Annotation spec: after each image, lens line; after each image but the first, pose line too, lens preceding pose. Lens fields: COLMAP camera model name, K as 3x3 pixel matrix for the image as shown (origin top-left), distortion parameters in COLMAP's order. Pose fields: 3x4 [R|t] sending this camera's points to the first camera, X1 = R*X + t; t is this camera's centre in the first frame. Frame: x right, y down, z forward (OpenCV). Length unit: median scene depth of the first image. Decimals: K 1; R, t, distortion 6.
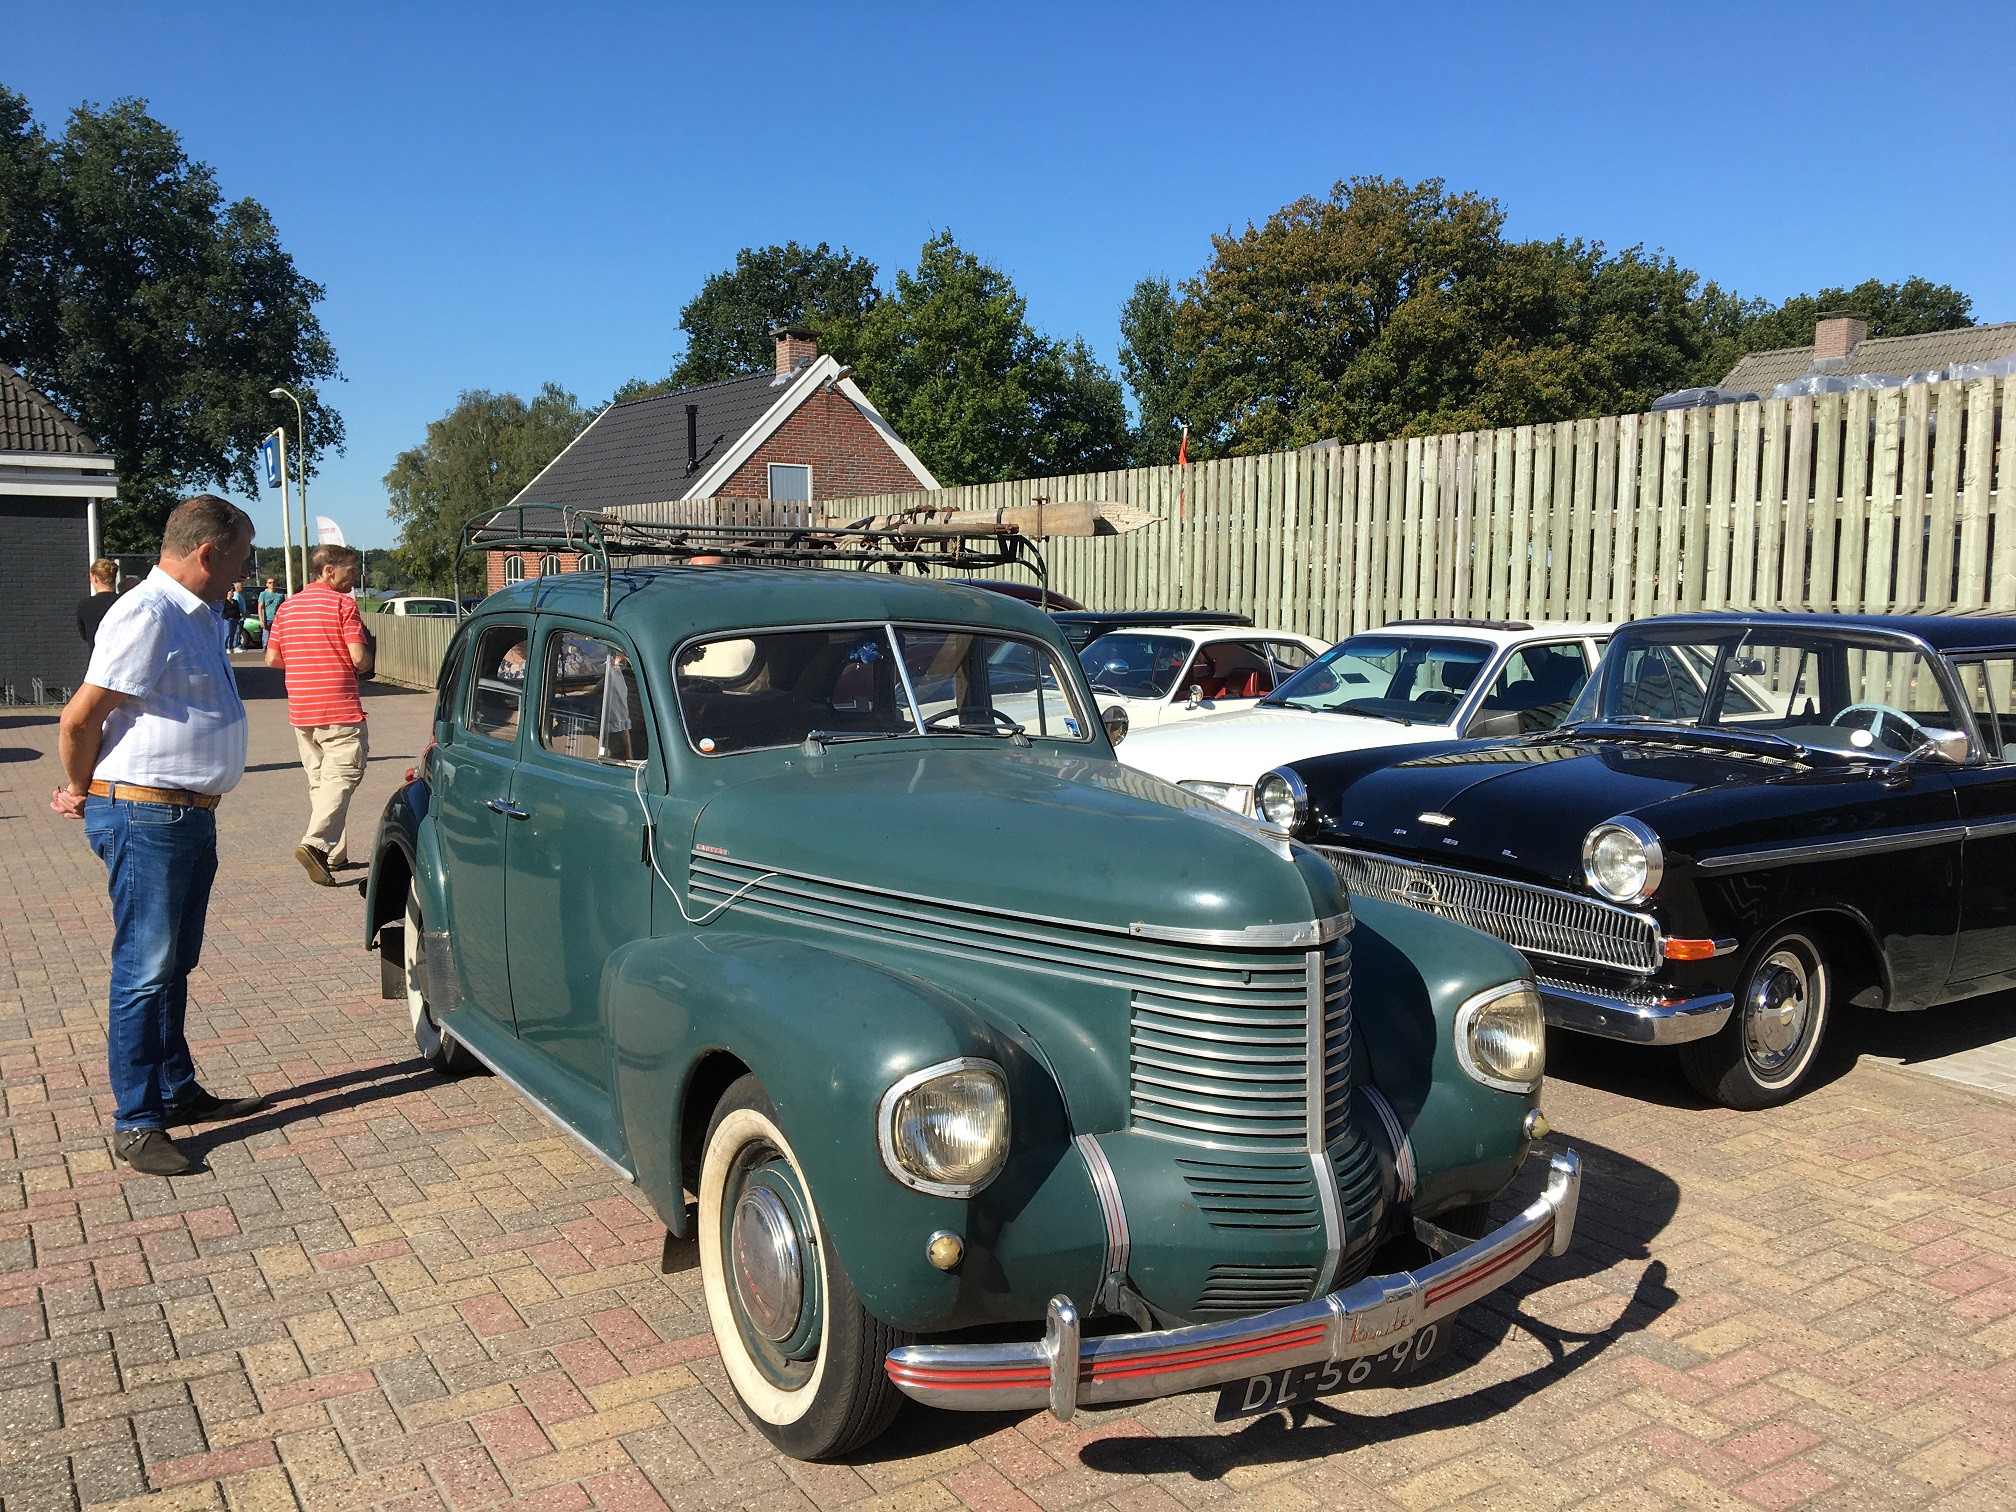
lens RADIAL K [[1682.1, 0, 1048.9], [0, 1682.1, 798.1], [0, 0, 1]] dist [0.068089, -0.102784]
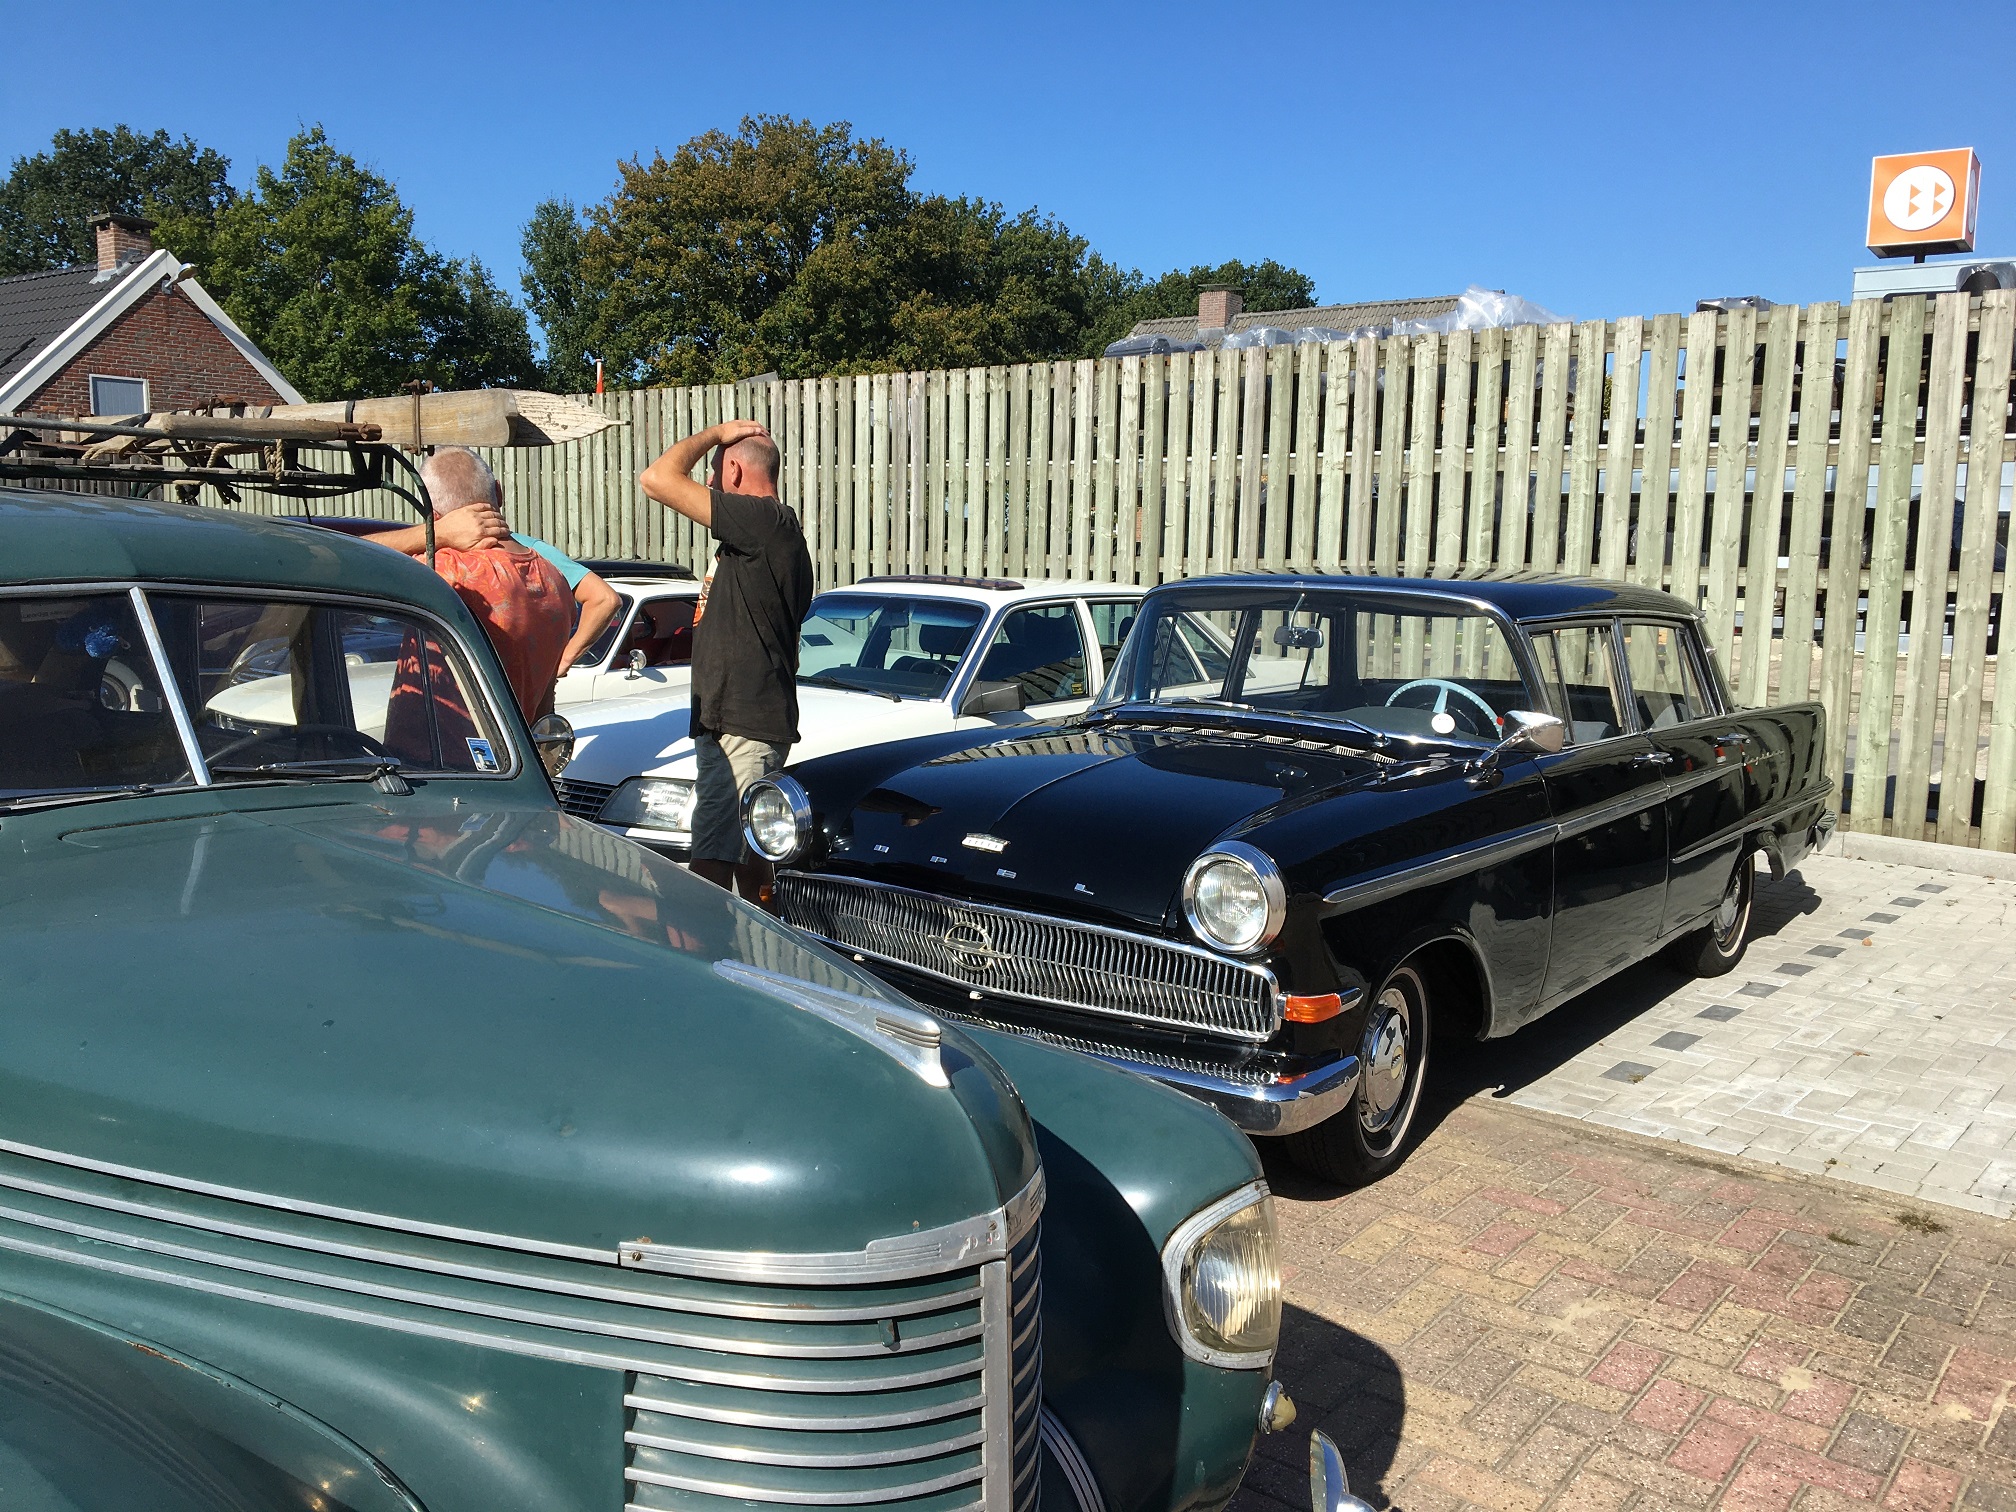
lens RADIAL K [[1670.1, 0, 983.0], [0, 1670.1, 785.1], [0, 0, 1]] dist [0.108815, -0.118420]
pose [[0.954967, -0.029191, 0.295272, 0.001921], [0.022289, 0.999395, 0.026713, -0.014282], [-0.295873, -0.018929, 0.955040, 0.114172]]
